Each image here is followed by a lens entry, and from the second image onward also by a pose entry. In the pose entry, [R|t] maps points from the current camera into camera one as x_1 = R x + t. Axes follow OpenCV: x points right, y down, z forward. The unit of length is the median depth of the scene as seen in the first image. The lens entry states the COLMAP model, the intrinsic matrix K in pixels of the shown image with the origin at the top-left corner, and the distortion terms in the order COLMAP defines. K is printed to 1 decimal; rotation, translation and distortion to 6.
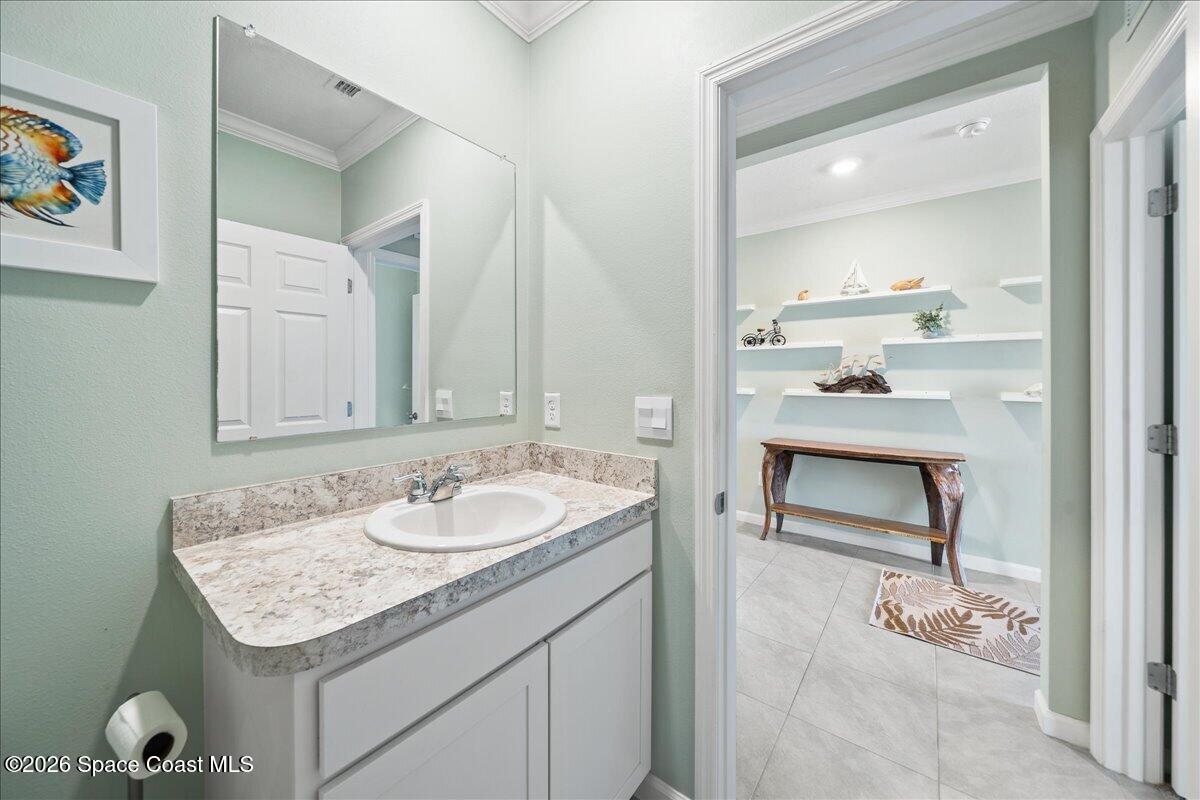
lens RADIAL K [[417.3, 0, 599.3], [0, 417.3, 379.6], [0, 0, 1]] dist [-0.003969, -0.000033]
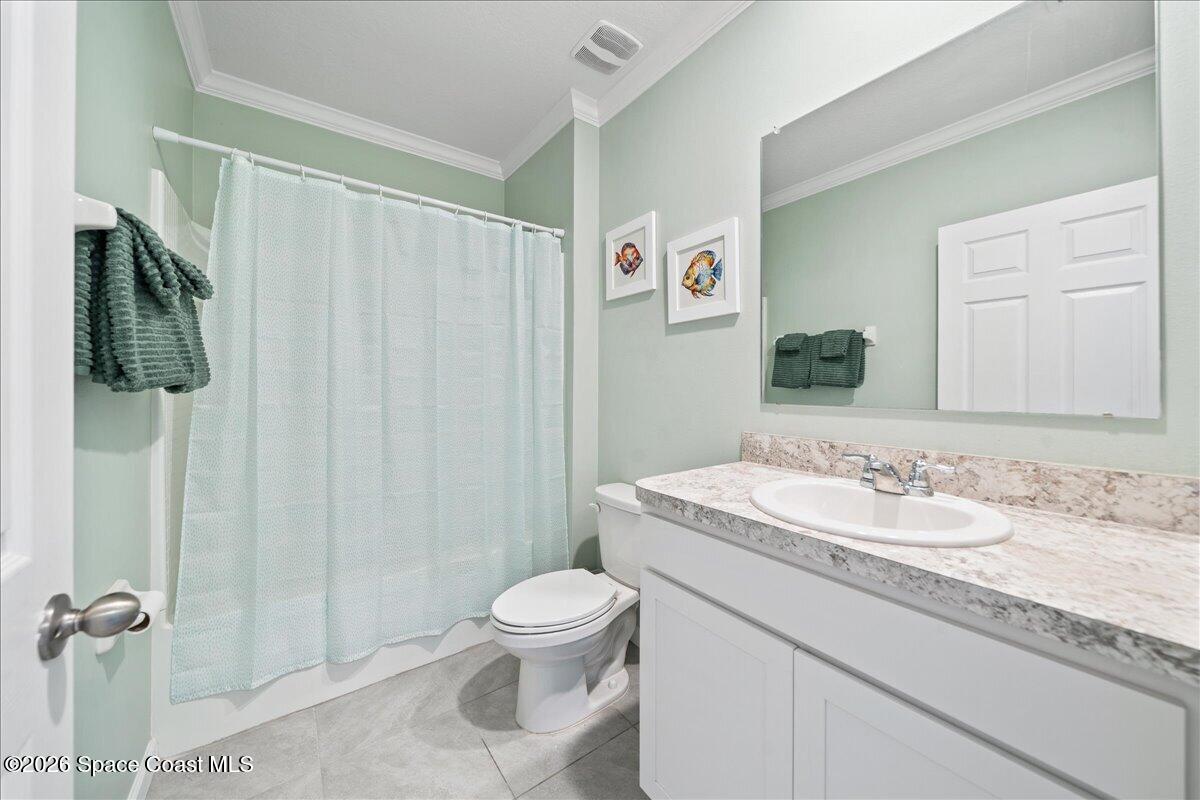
lens RADIAL K [[417.3, 0, 599.3], [0, 417.3, 379.6], [0, 0, 1]] dist [-0.003969, -0.000033]
pose [[-0.254200, -0.010660, -0.967093, 0.745722], [-0.004240, 0.999942, -0.009908, 0.073247], [0.967143, 0.001582, -0.254230, 0.751070]]
